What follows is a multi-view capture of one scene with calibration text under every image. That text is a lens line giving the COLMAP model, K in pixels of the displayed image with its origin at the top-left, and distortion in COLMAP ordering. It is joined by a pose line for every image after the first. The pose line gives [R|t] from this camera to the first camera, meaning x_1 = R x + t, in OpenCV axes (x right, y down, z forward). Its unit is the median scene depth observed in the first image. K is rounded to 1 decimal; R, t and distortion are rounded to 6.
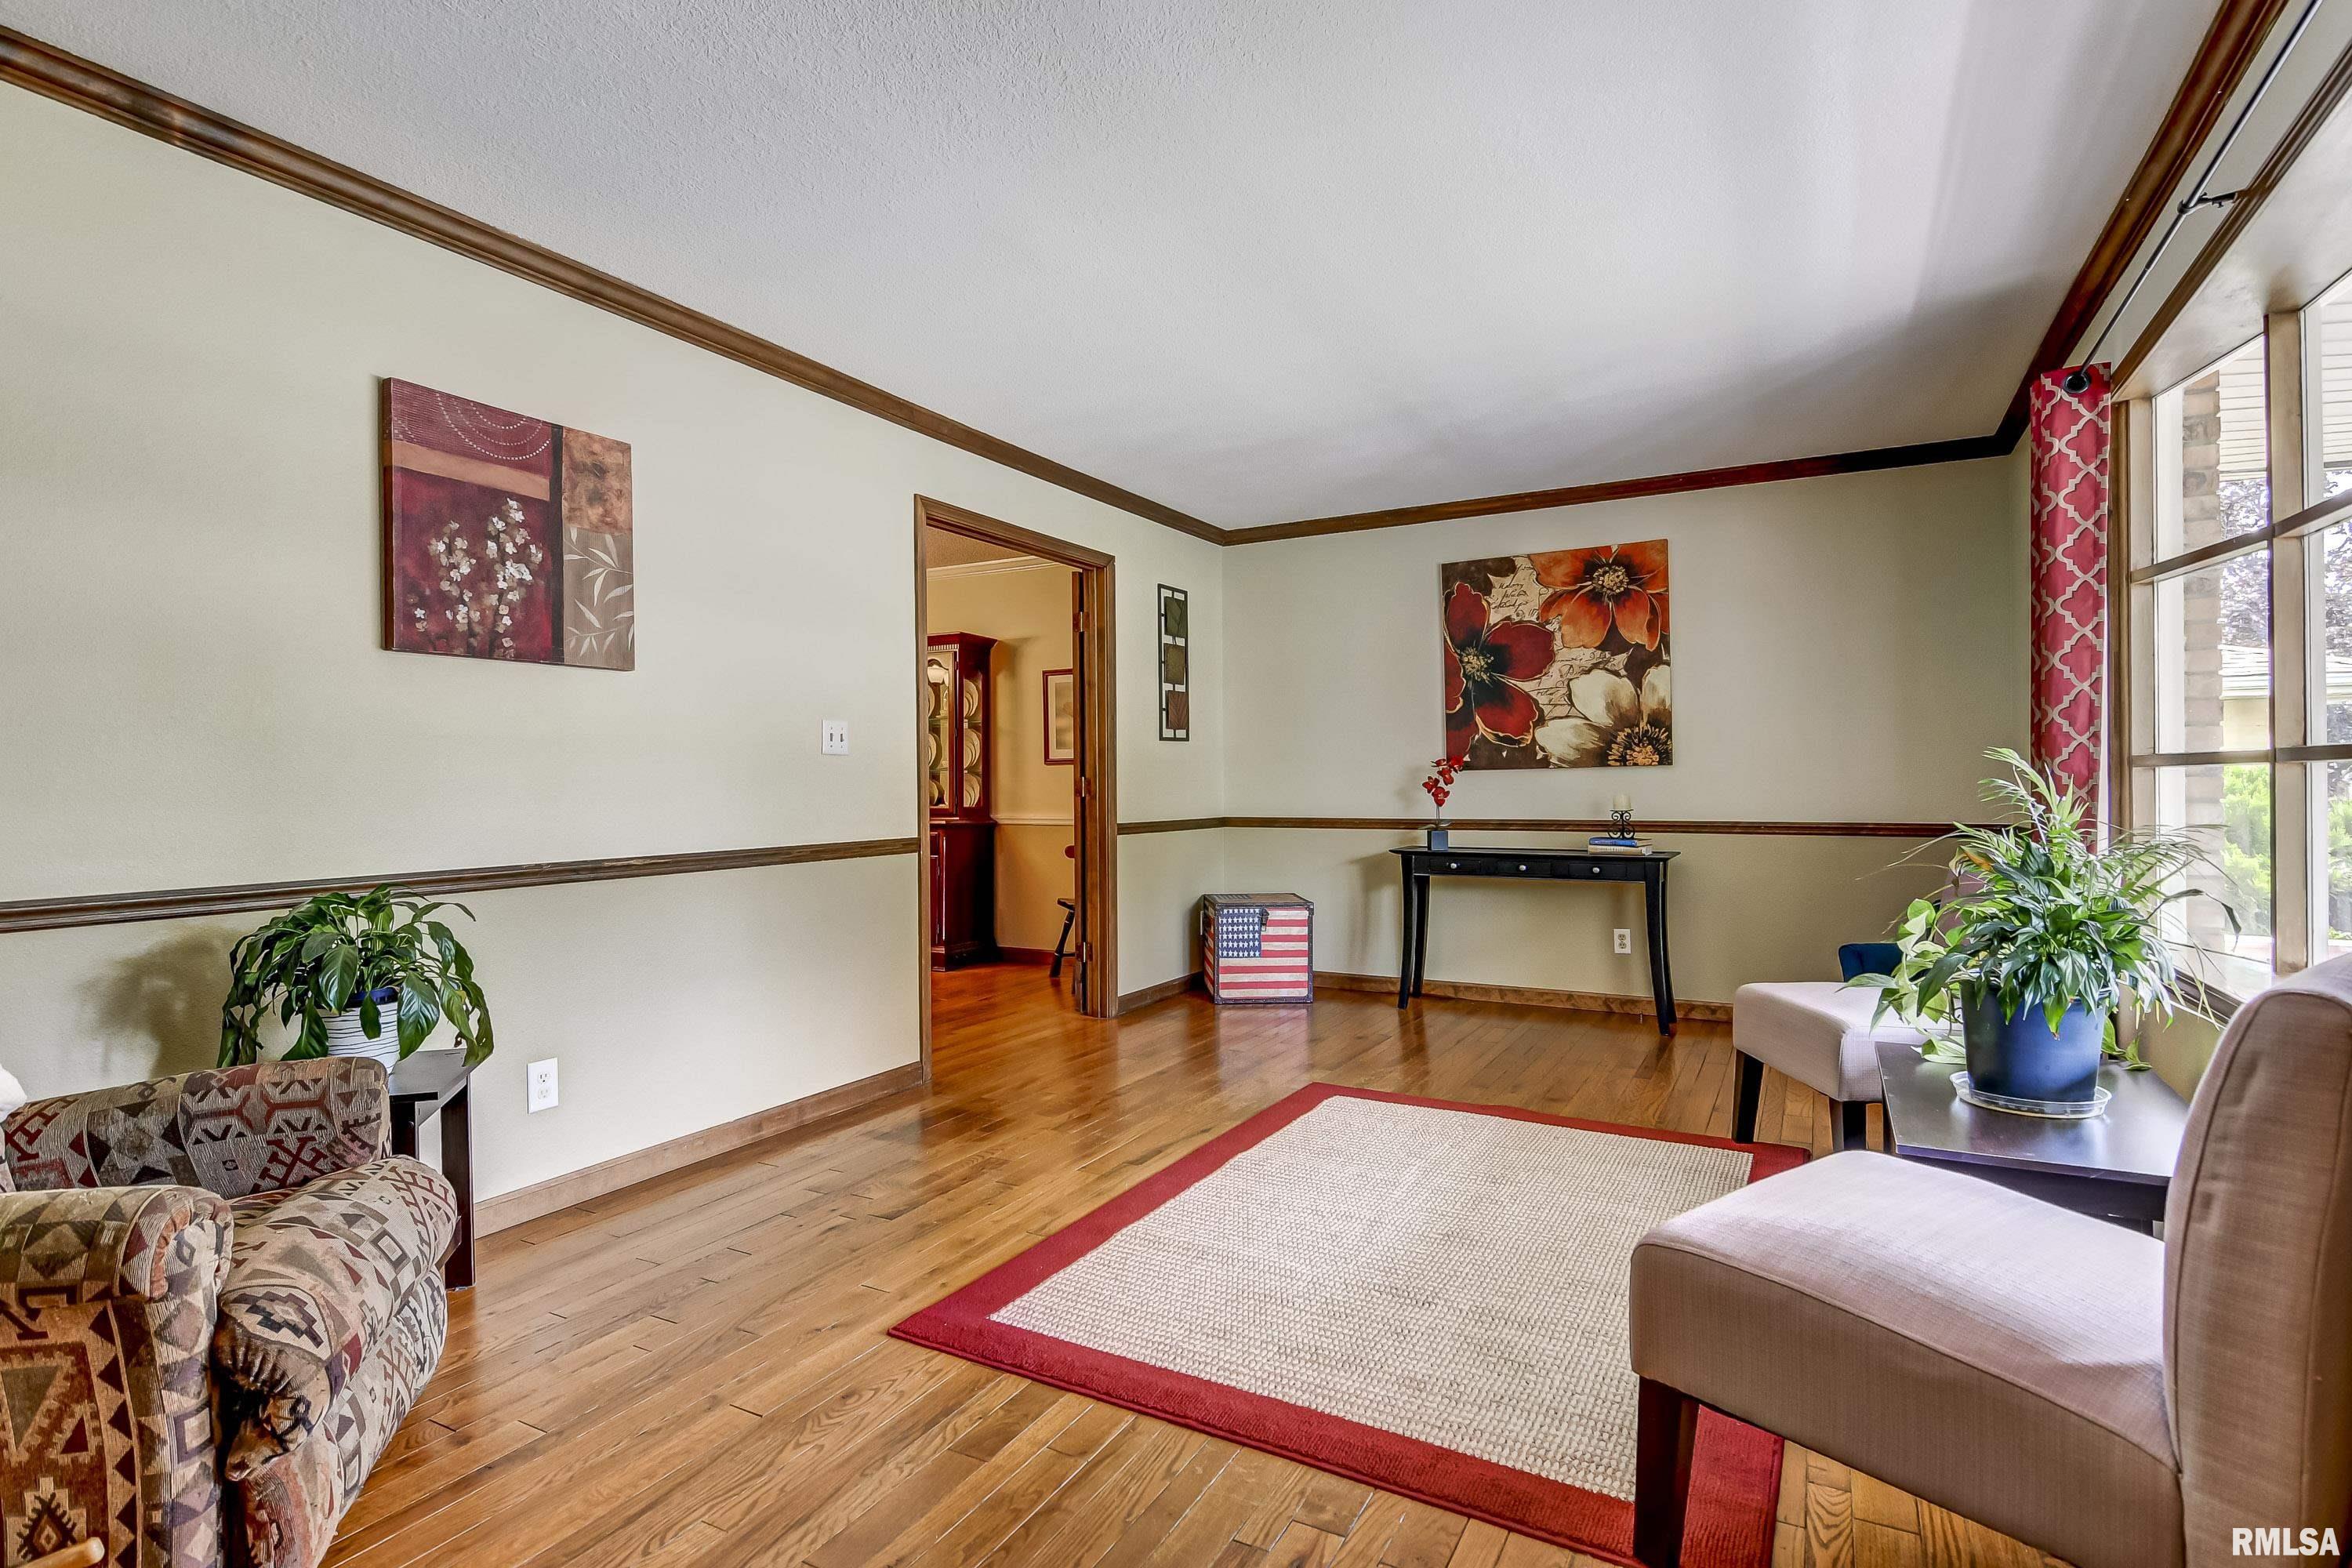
lens RADIAL K [[1183.2, 0, 1185.7], [0, 1183.2, 782.8], [0, 0, 1]] dist [0.000608, -0.005615]
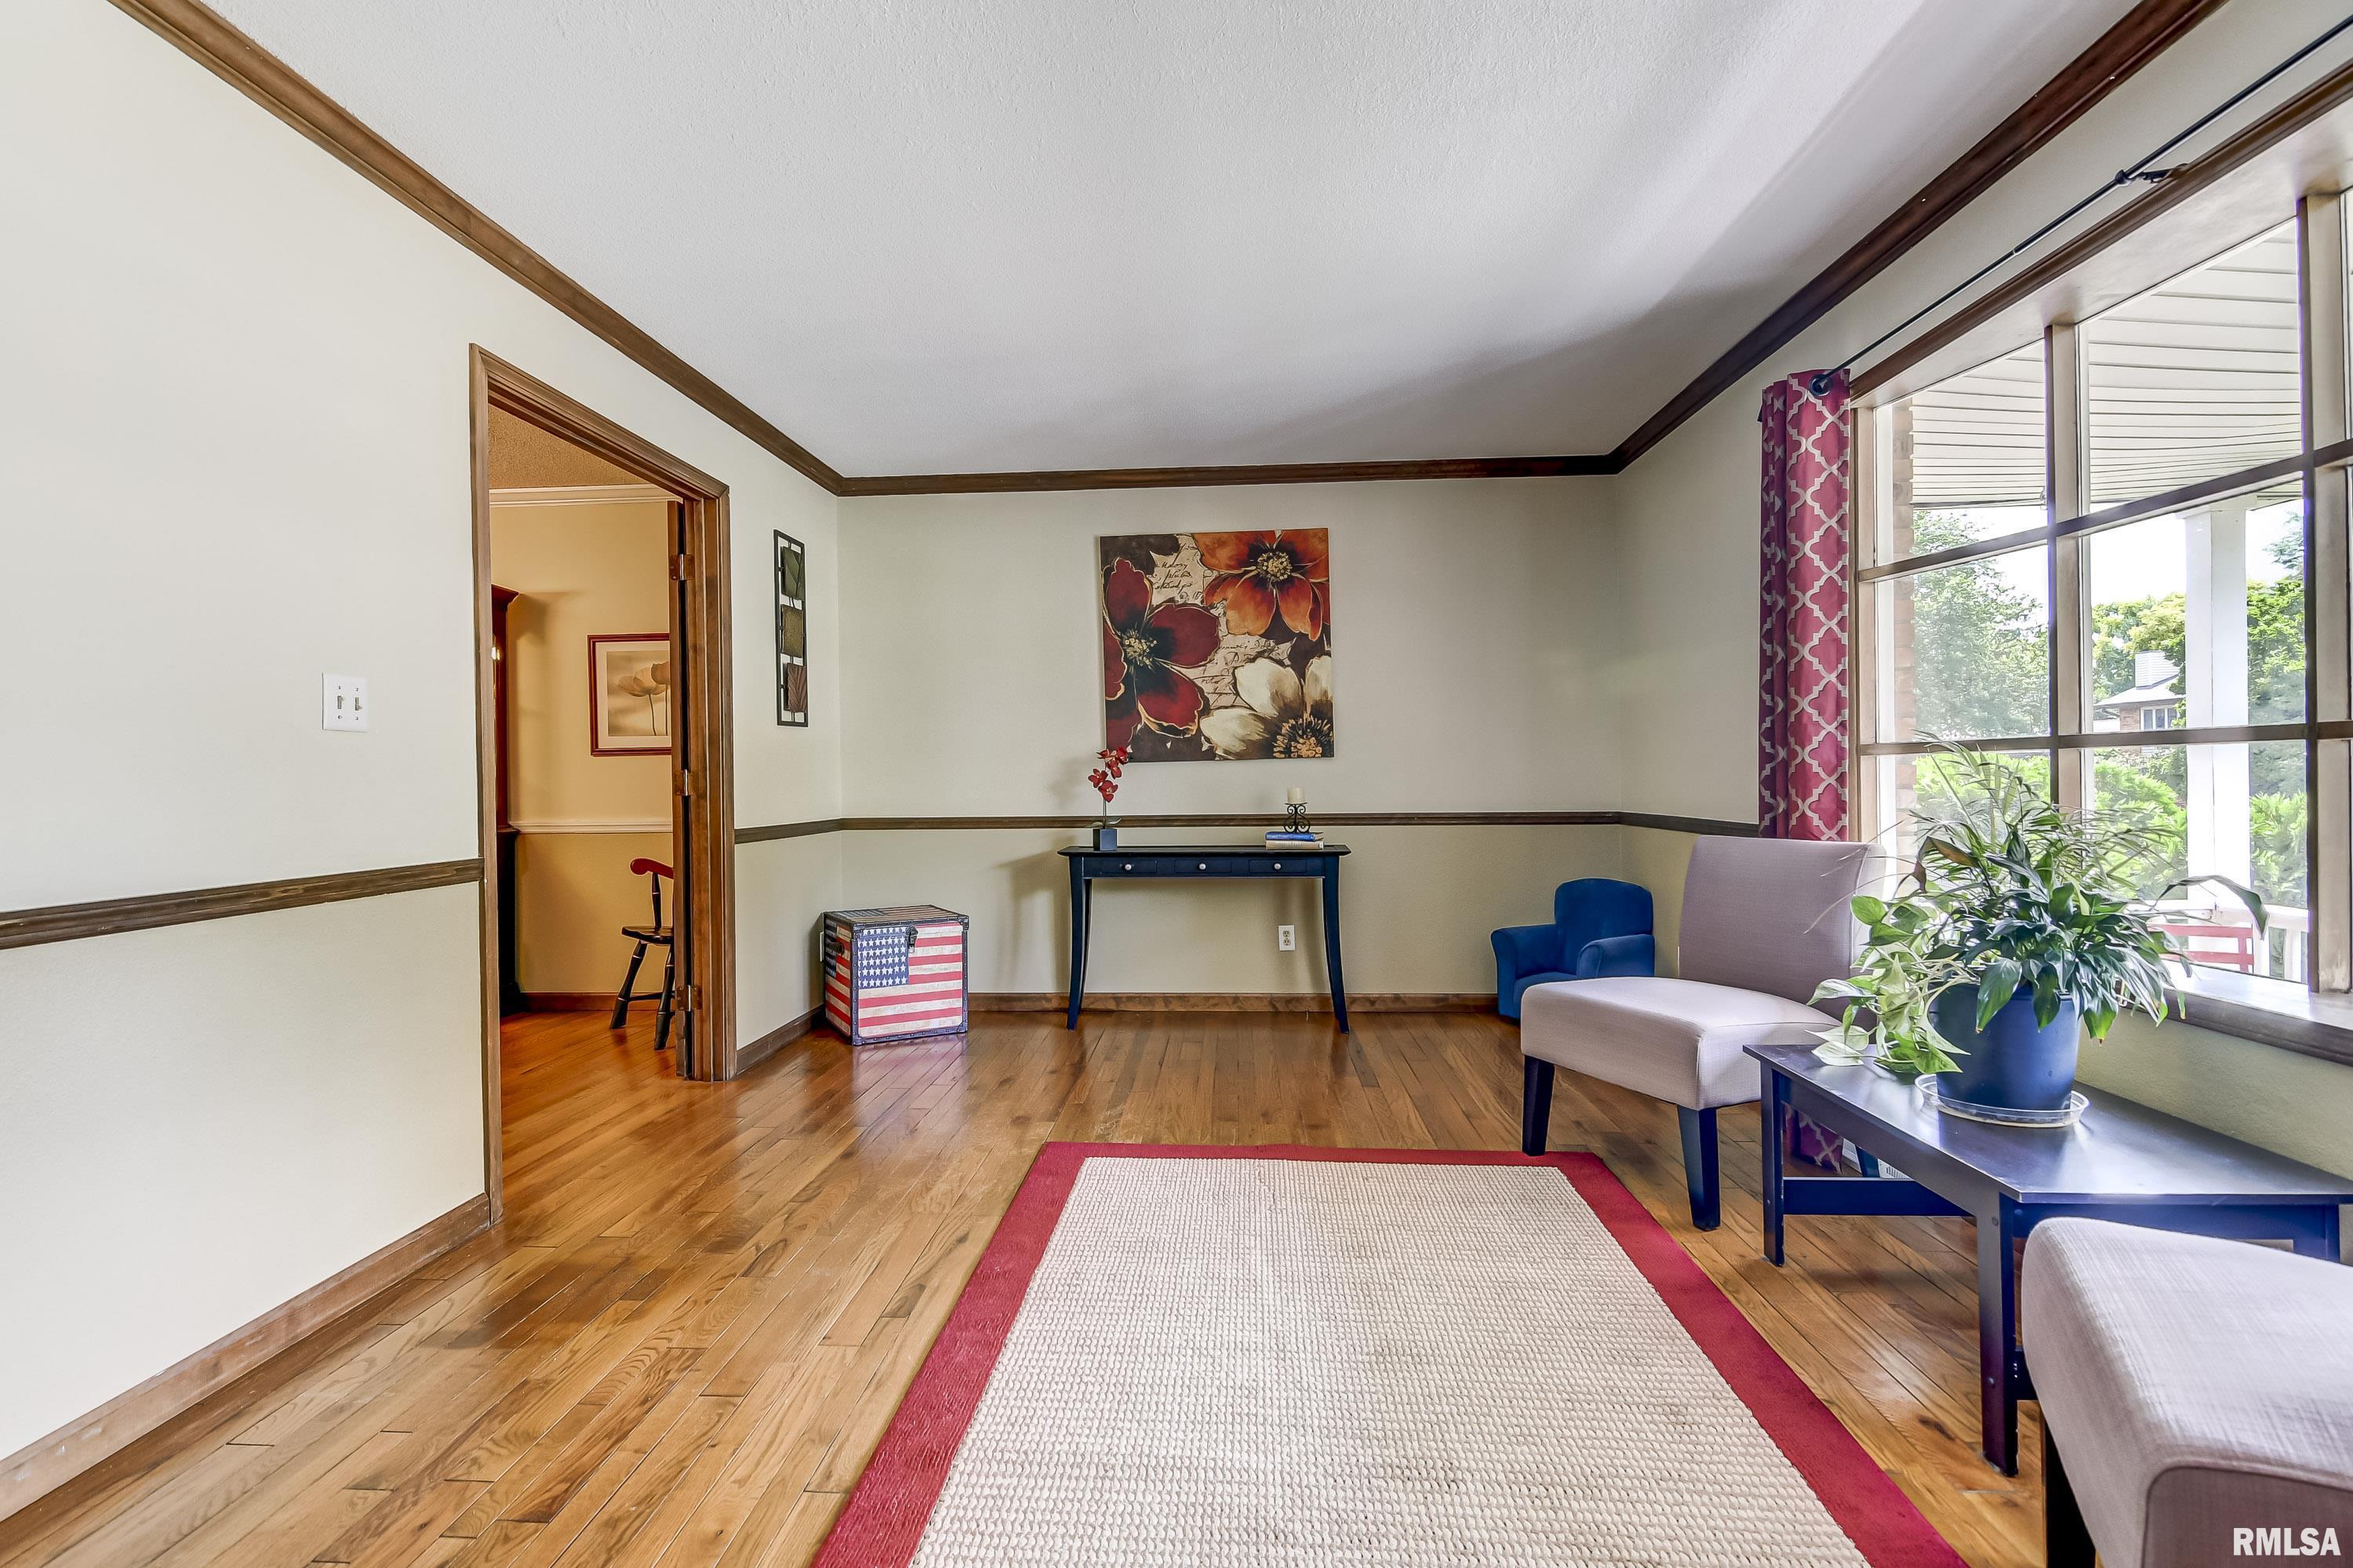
lens RADIAL K [[1128.8, 0, 1168.3], [0, 1128.8, 782.8], [0, 0, 1]] dist [-0.000012, -0.006073]
pose [[0.906729, -0.006041, 0.421670, -0.111907], [0.005299, 0.999982, 0.002932, 0.002970], [-0.421680, -0.000424, 0.906744, 0.203957]]
